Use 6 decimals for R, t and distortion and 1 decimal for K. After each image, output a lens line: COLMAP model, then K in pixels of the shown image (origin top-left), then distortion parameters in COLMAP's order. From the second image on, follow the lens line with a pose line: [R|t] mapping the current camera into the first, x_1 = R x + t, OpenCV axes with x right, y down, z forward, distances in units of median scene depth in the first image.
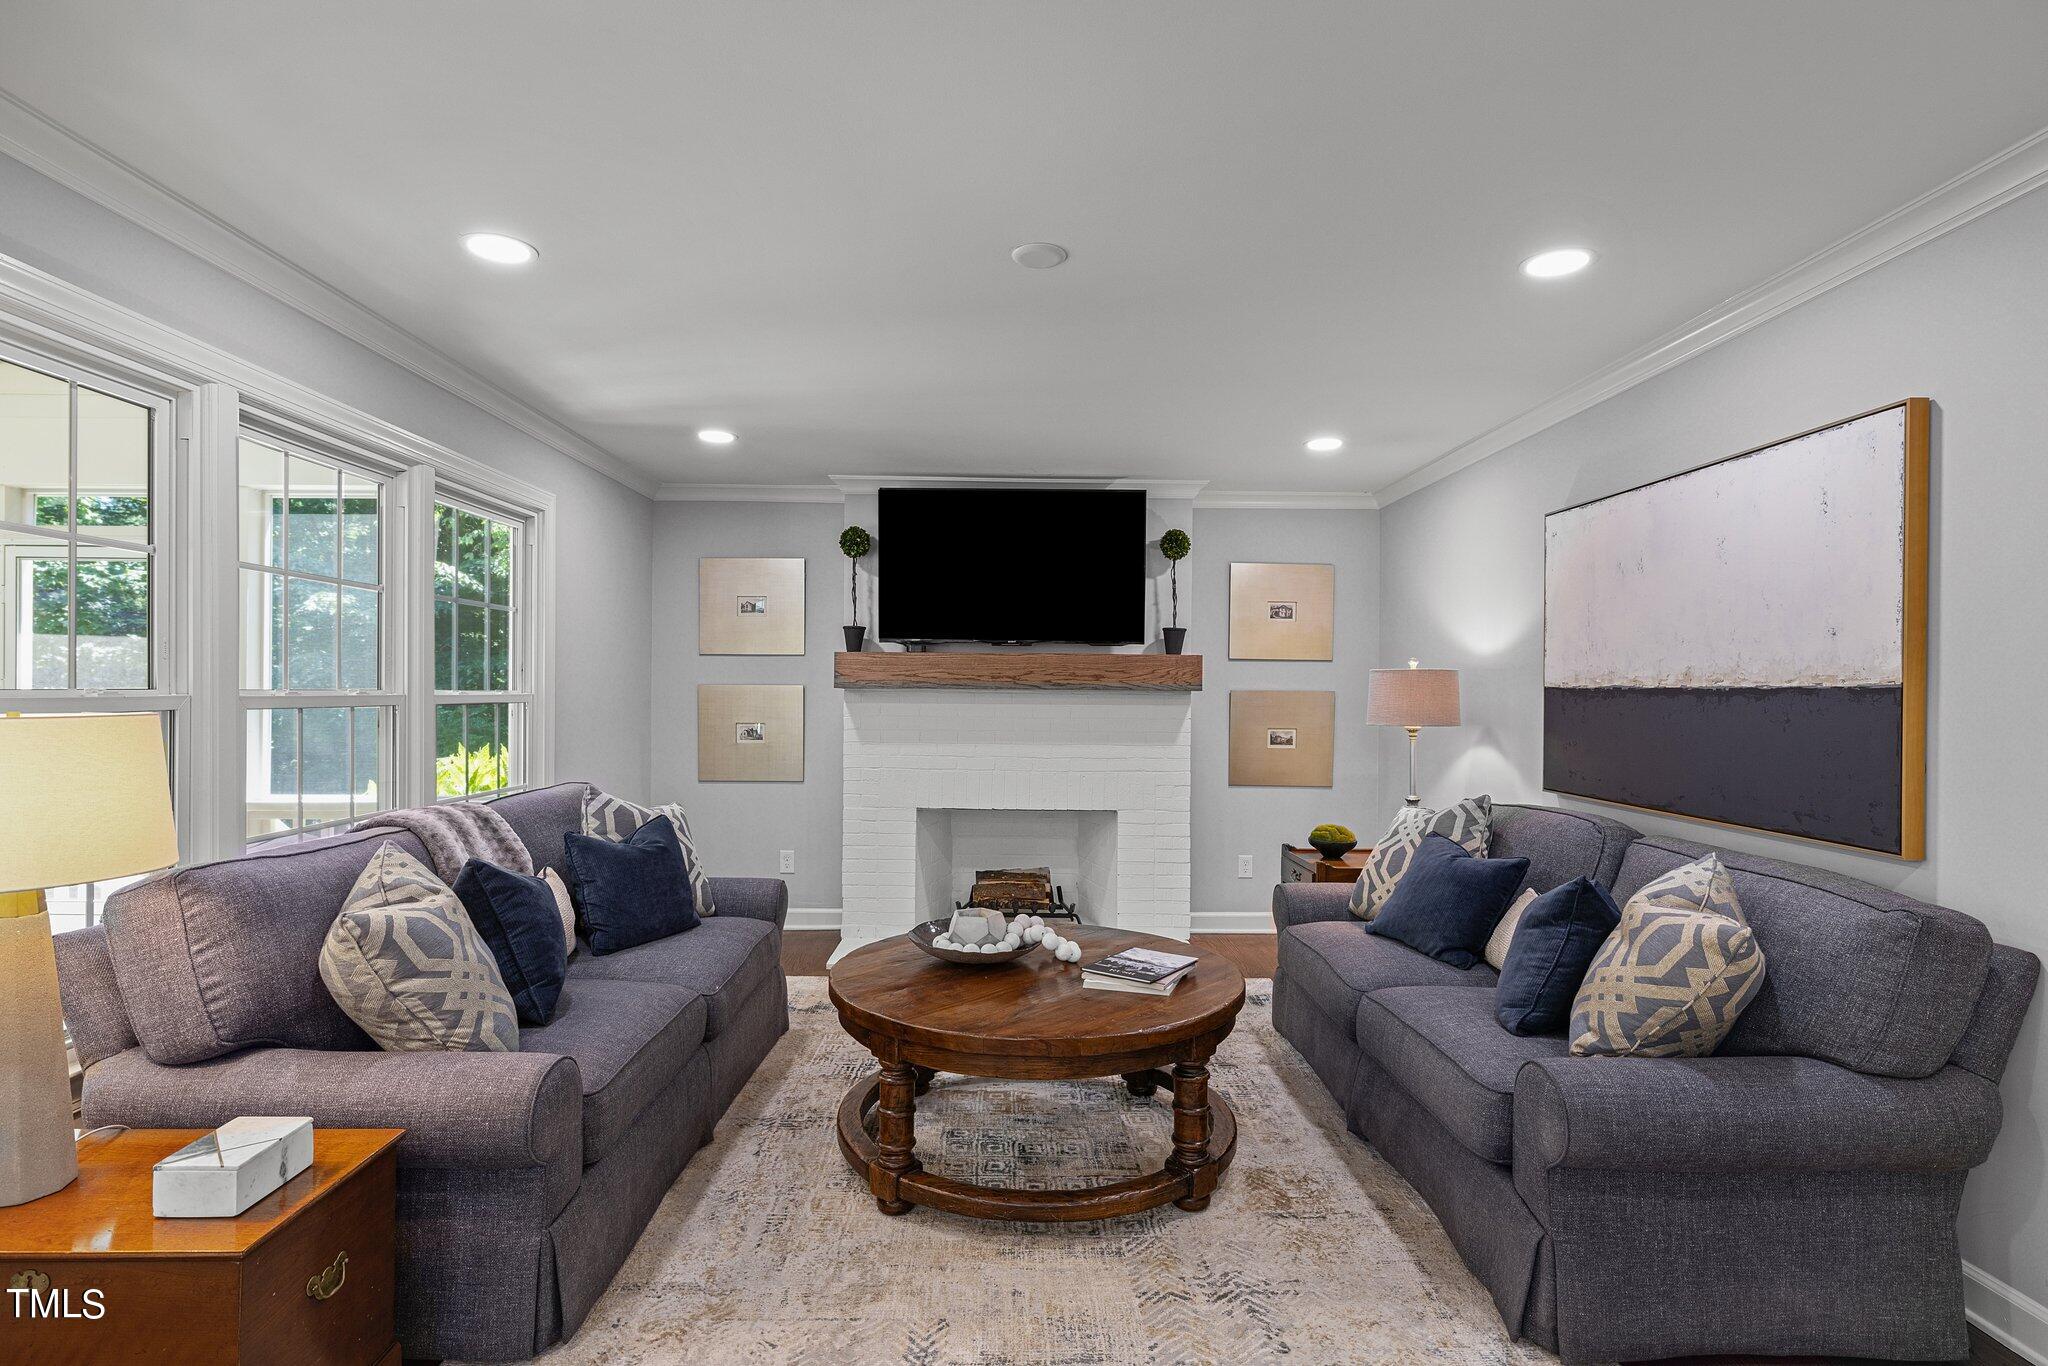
lens RADIAL K [[1062.9, 0, 1022.6], [0, 1062.9, 690.6], [0, 0, 1]] dist [0.000447, 0.000010]
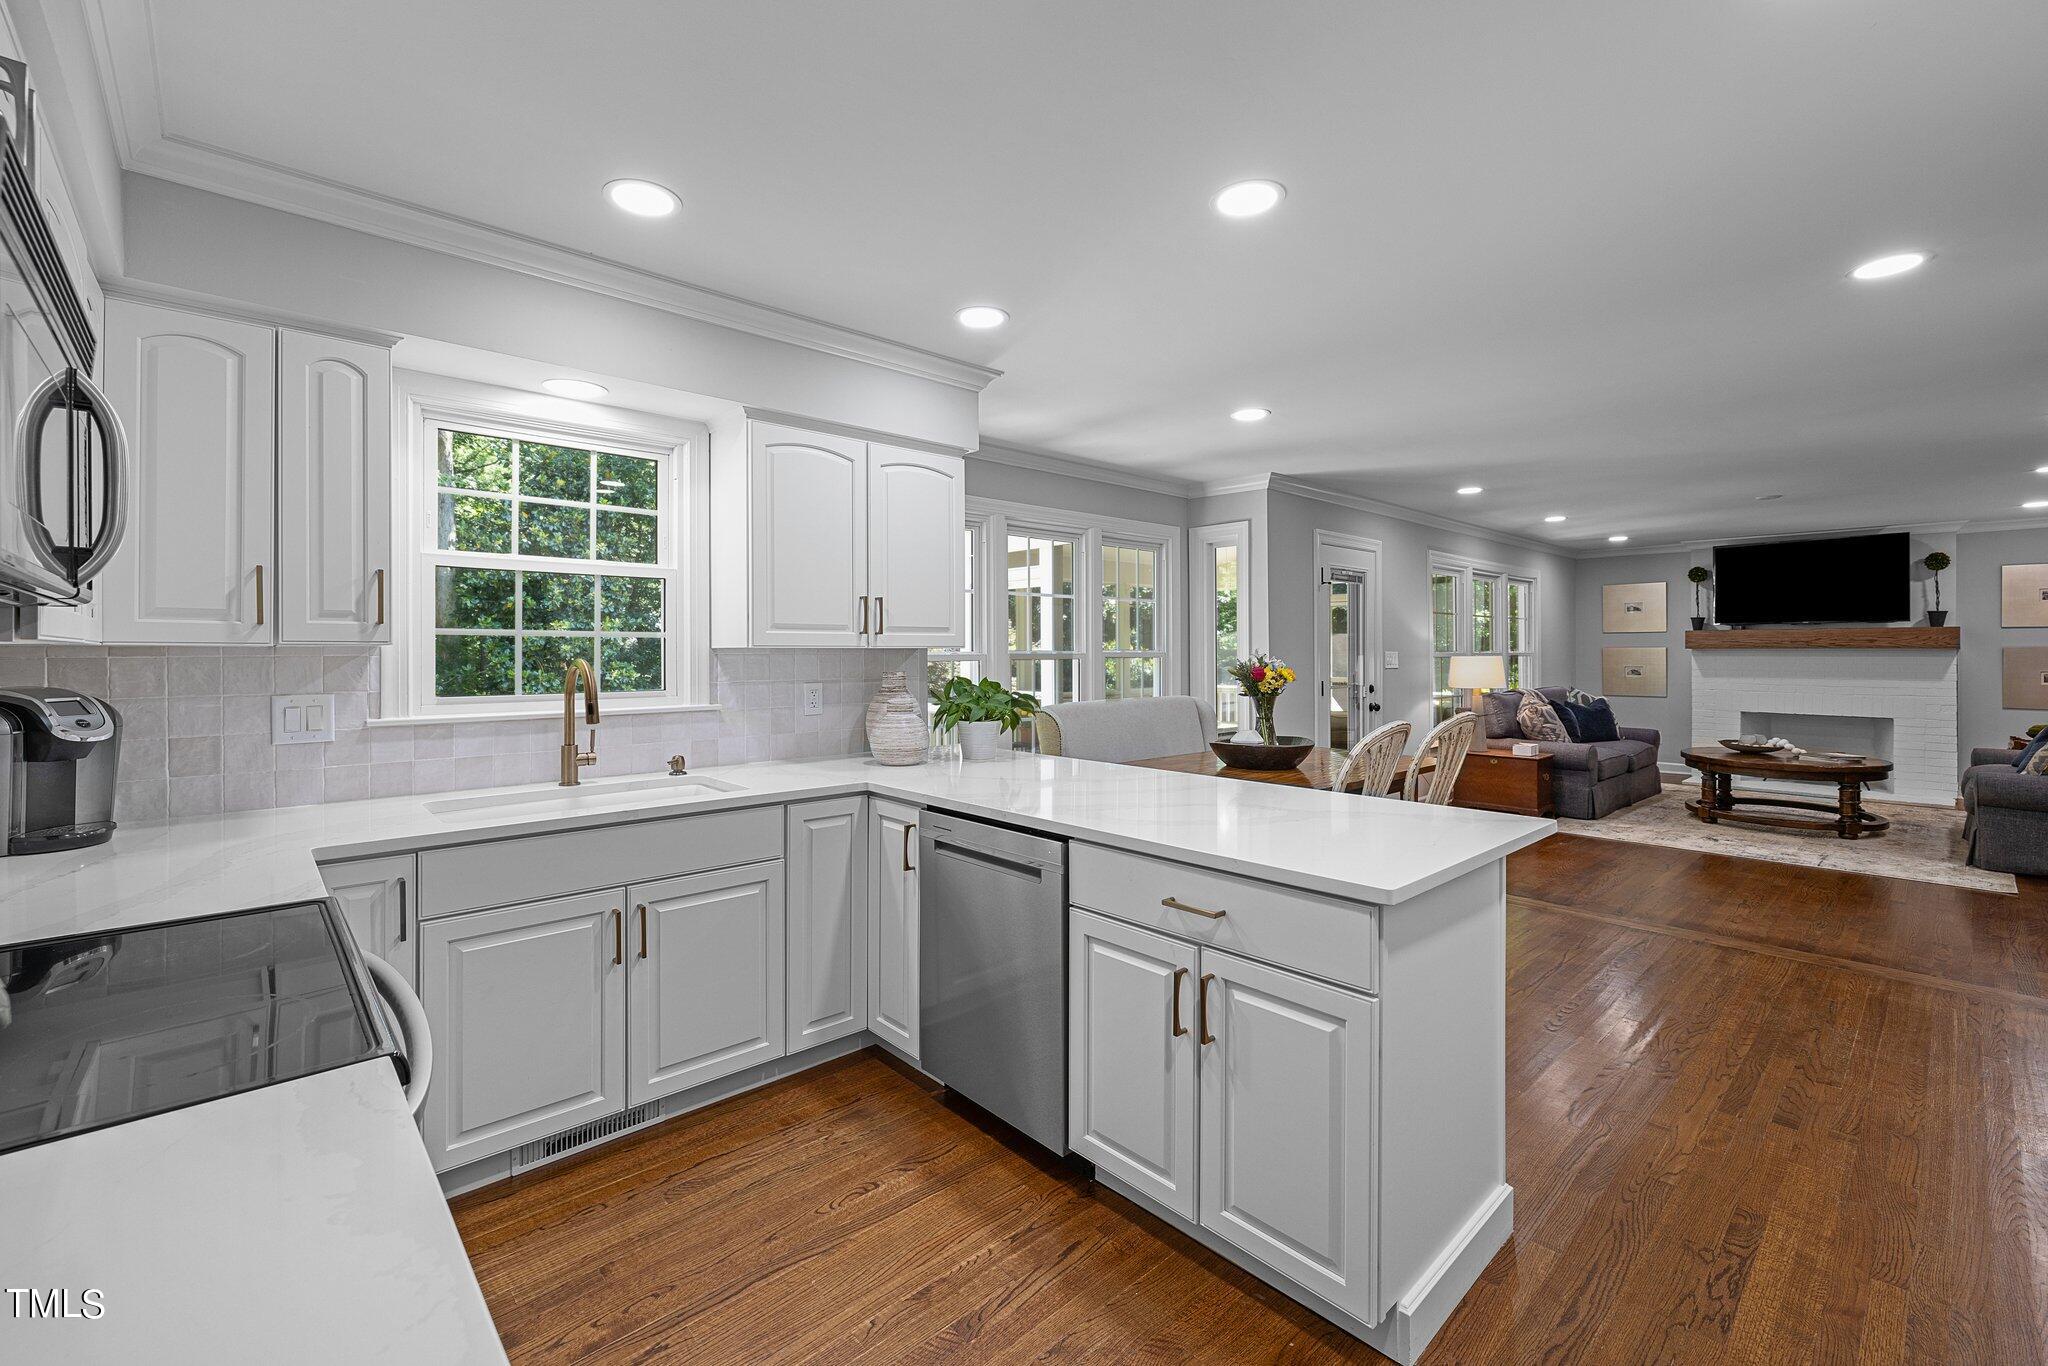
lens RADIAL K [[858.3, 0, 1011.5], [0, 858.3, 654.6], [0, 0, 1]] dist [0.002846, 0.000554]
pose [[0.660252, -0.007512, -0.751006, 0.200891], [0.008594, 0.999960, -0.002446, 0.001639], [0.750995, -0.004840, 0.660291, -1.024572]]
